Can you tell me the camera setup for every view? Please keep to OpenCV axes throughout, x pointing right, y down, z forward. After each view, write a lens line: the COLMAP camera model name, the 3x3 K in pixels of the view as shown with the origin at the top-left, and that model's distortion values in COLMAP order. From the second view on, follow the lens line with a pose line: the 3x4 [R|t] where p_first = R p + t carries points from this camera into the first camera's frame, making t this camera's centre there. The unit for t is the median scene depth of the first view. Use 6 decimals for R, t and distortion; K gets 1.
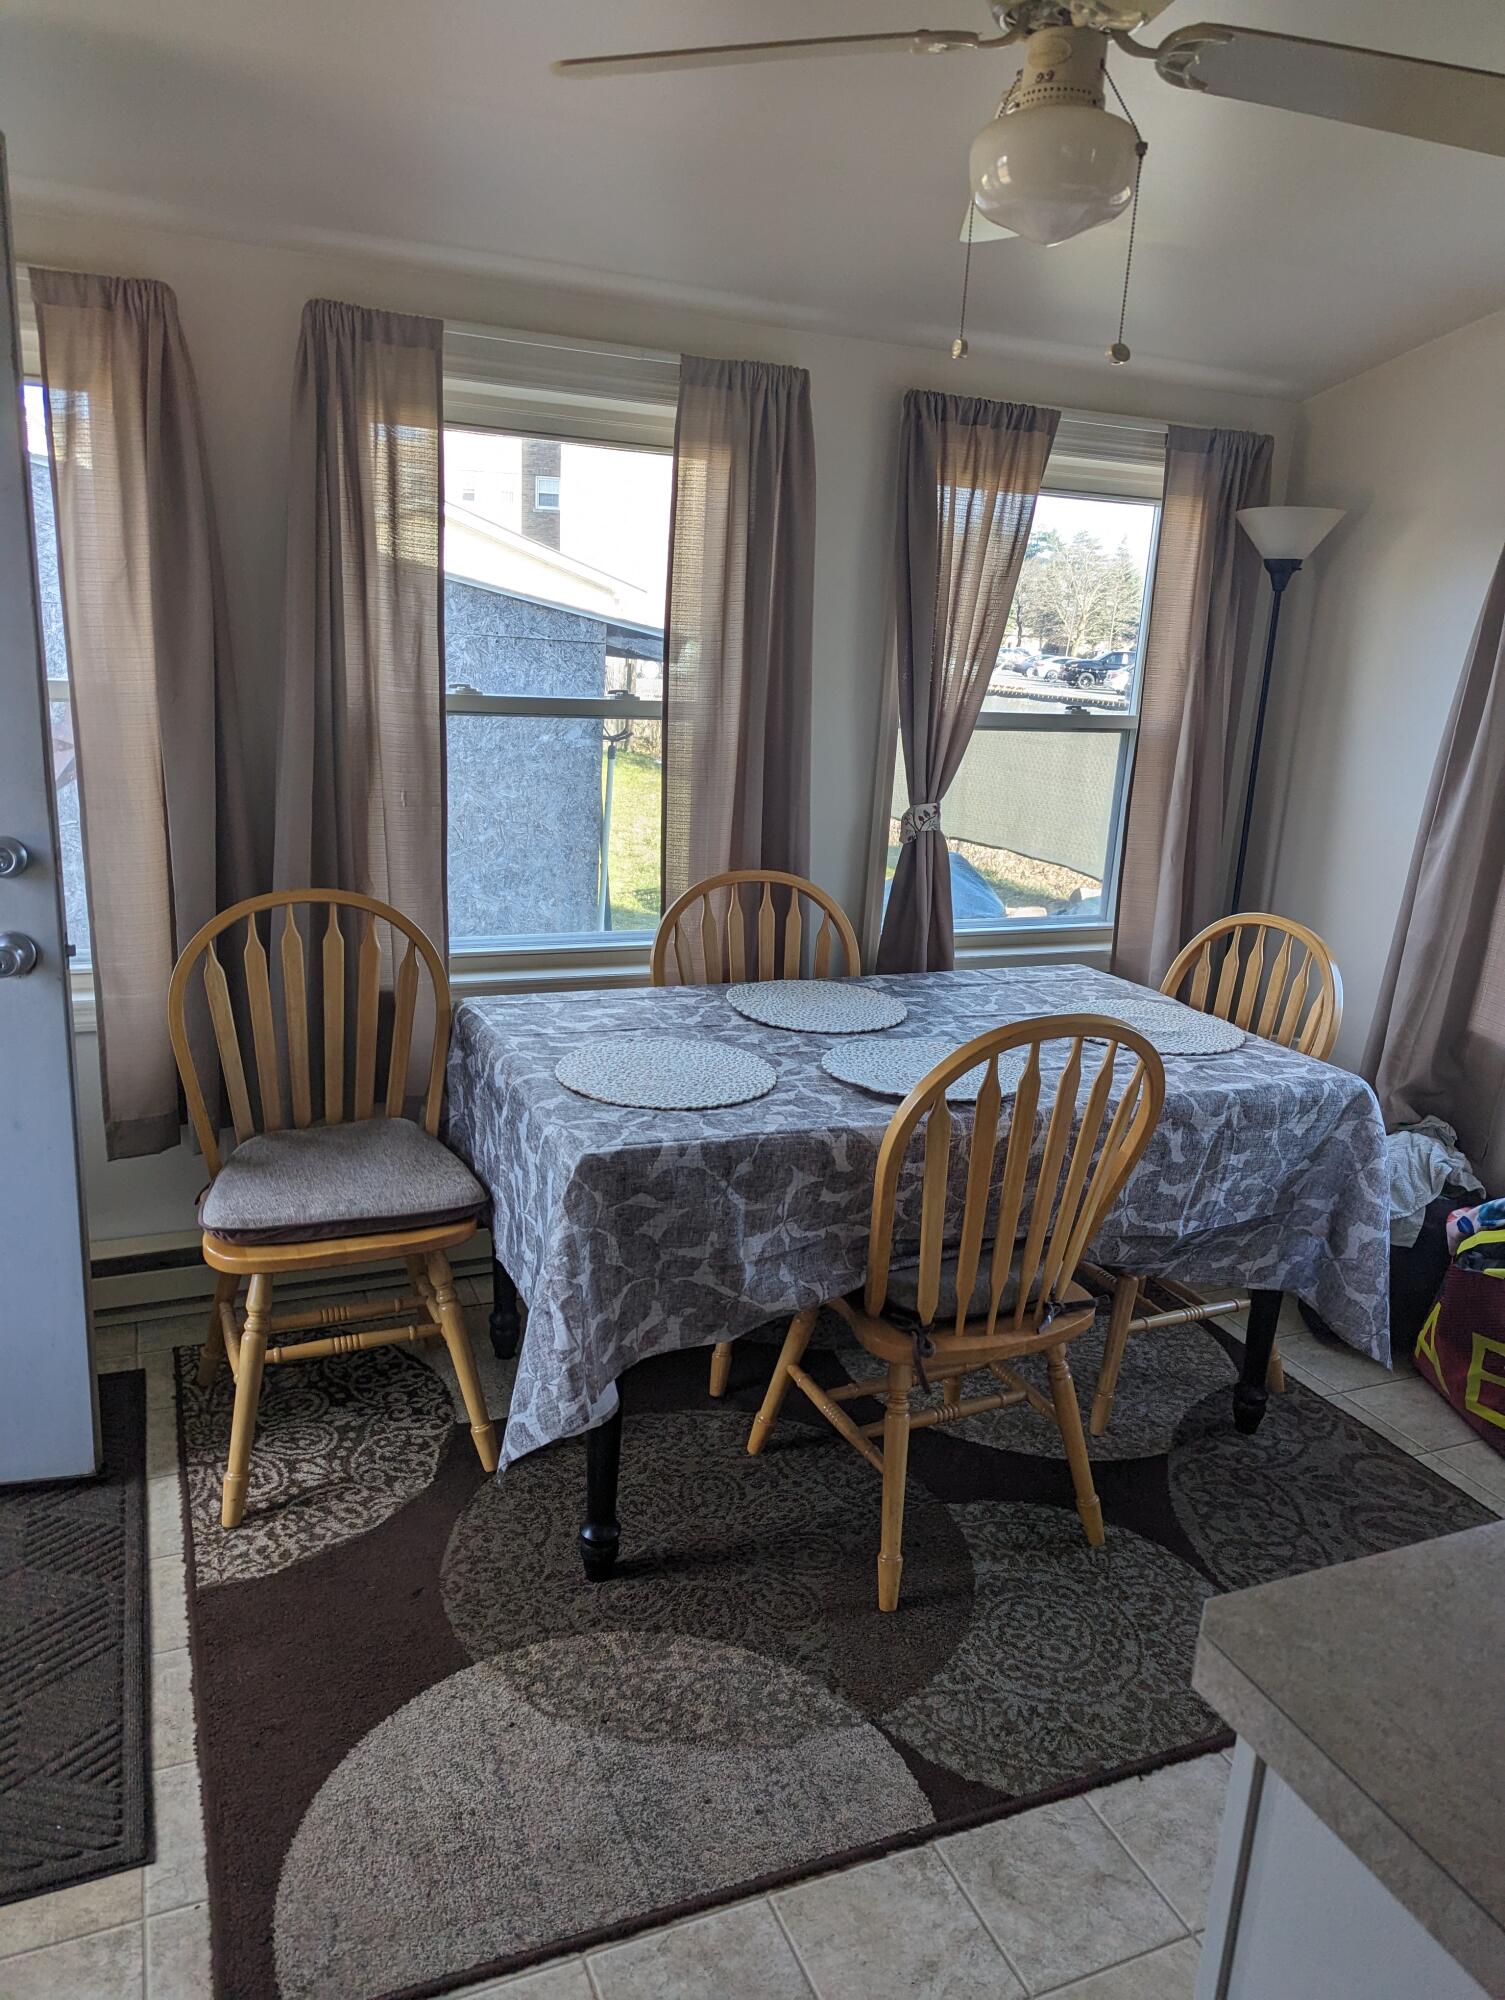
lens RADIAL K [[1411.6, 0, 762.4], [0, 1411.6, 991.6], [0, 0, 1]] dist [0.006977, -0.002019]
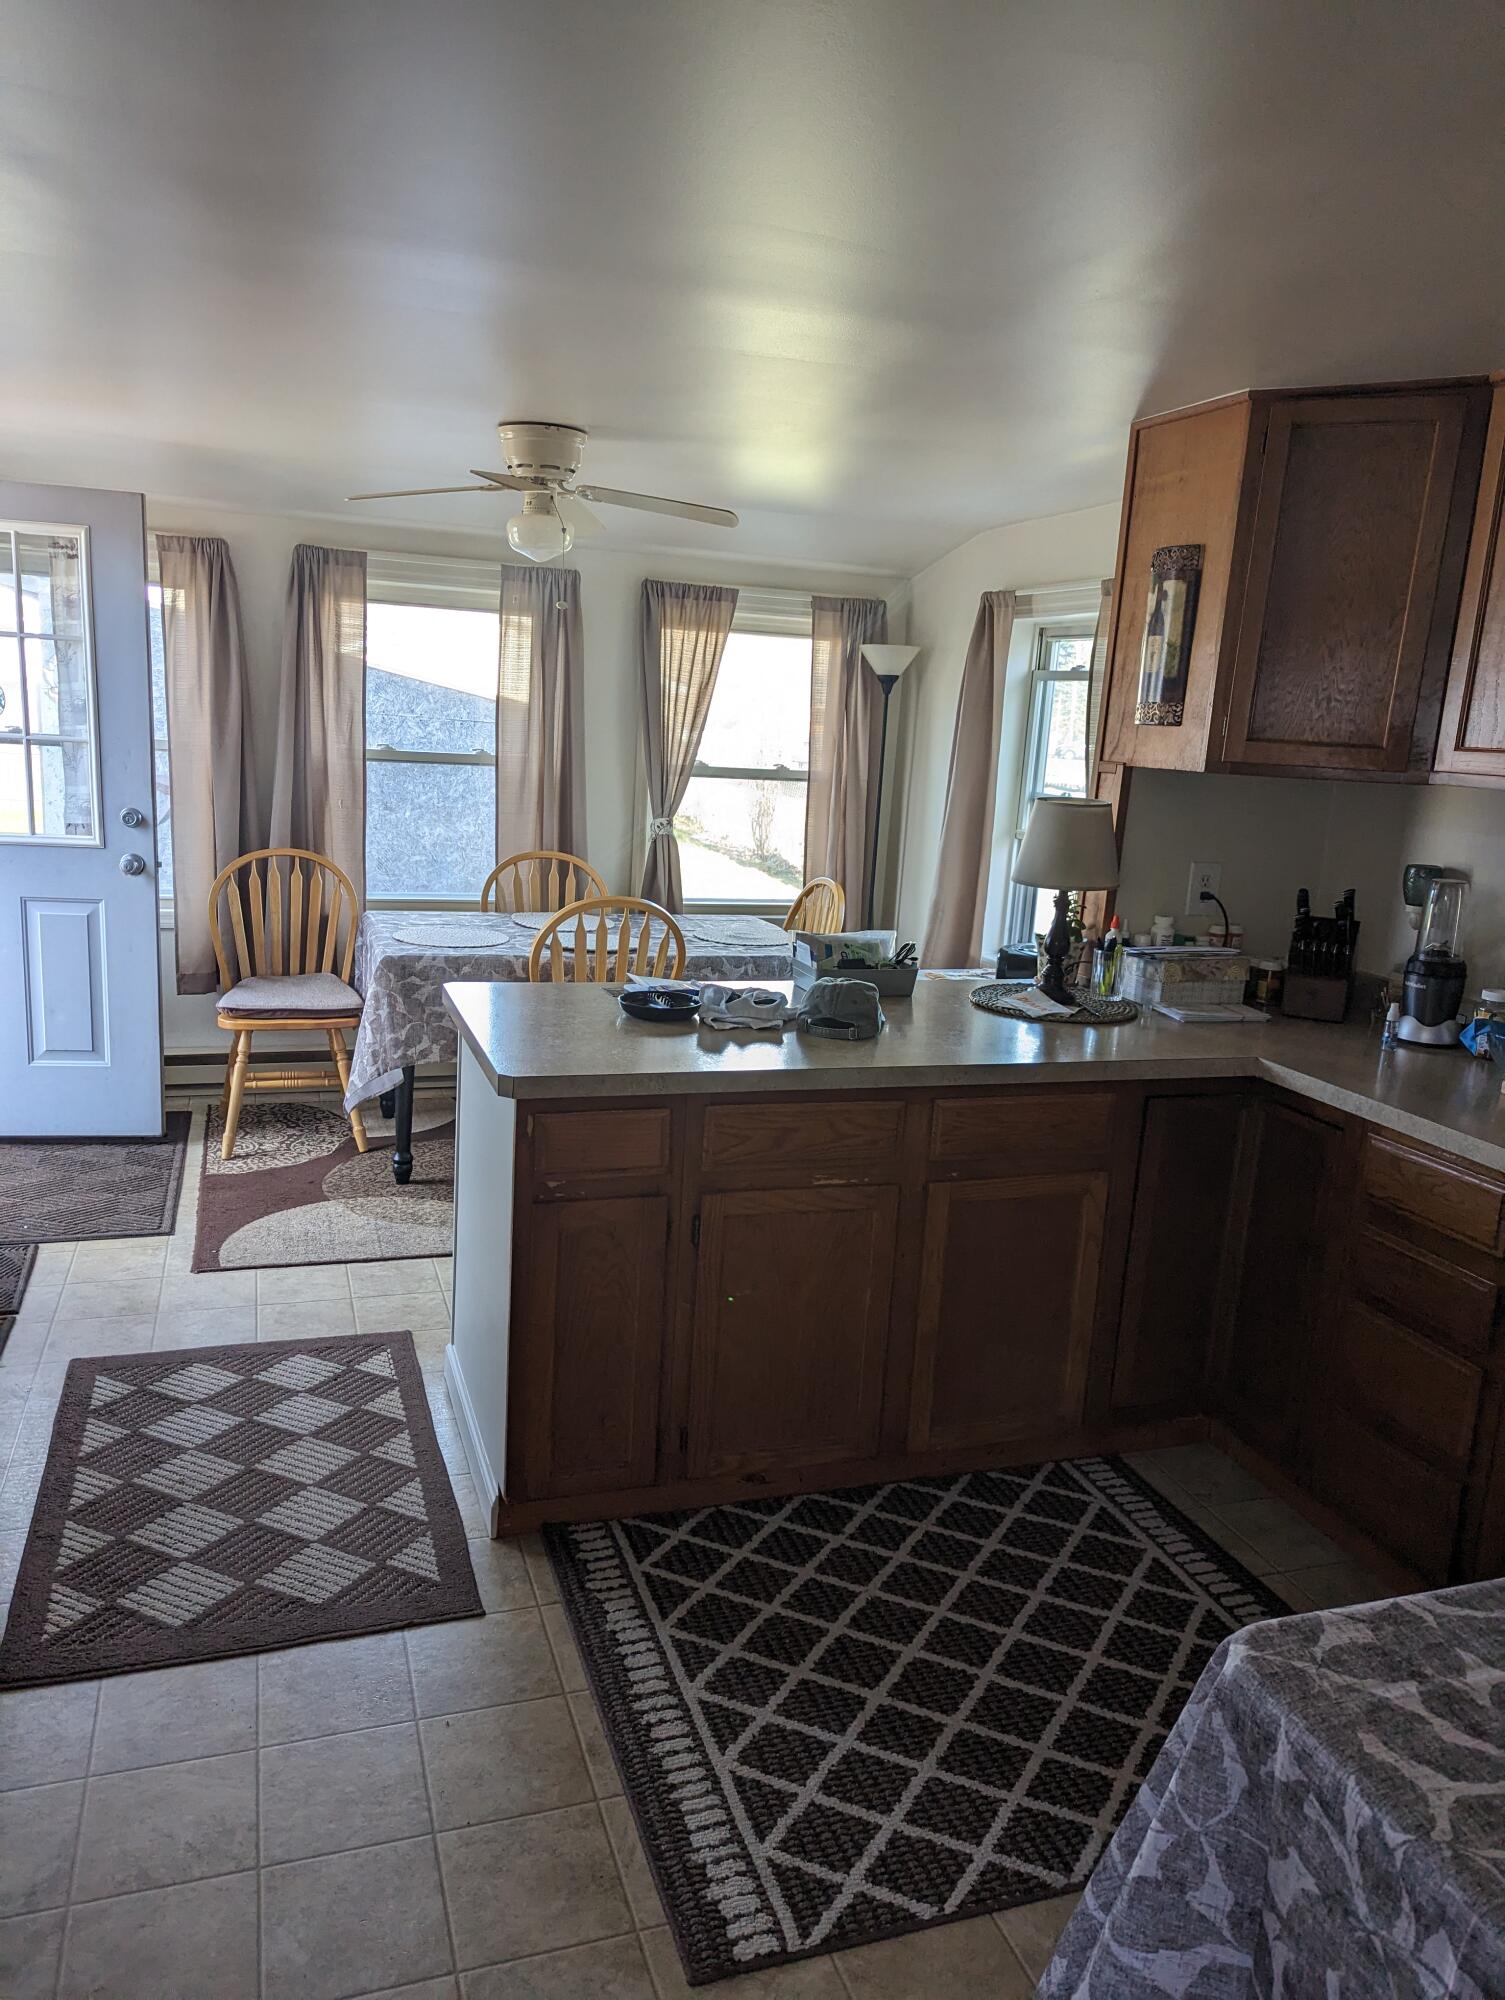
lens RADIAL K [[1411.6, 0, 741.6], [0, 1411.6, 1013.8], [0, 0, 1]] dist [0.006977, -0.002019]
pose [[0.996708, 0.022628, -0.077857, 0.444600], [-0.026134, 0.998676, -0.044301, 0.217595], [0.076752, 0.046190, 0.995980, -0.833255]]
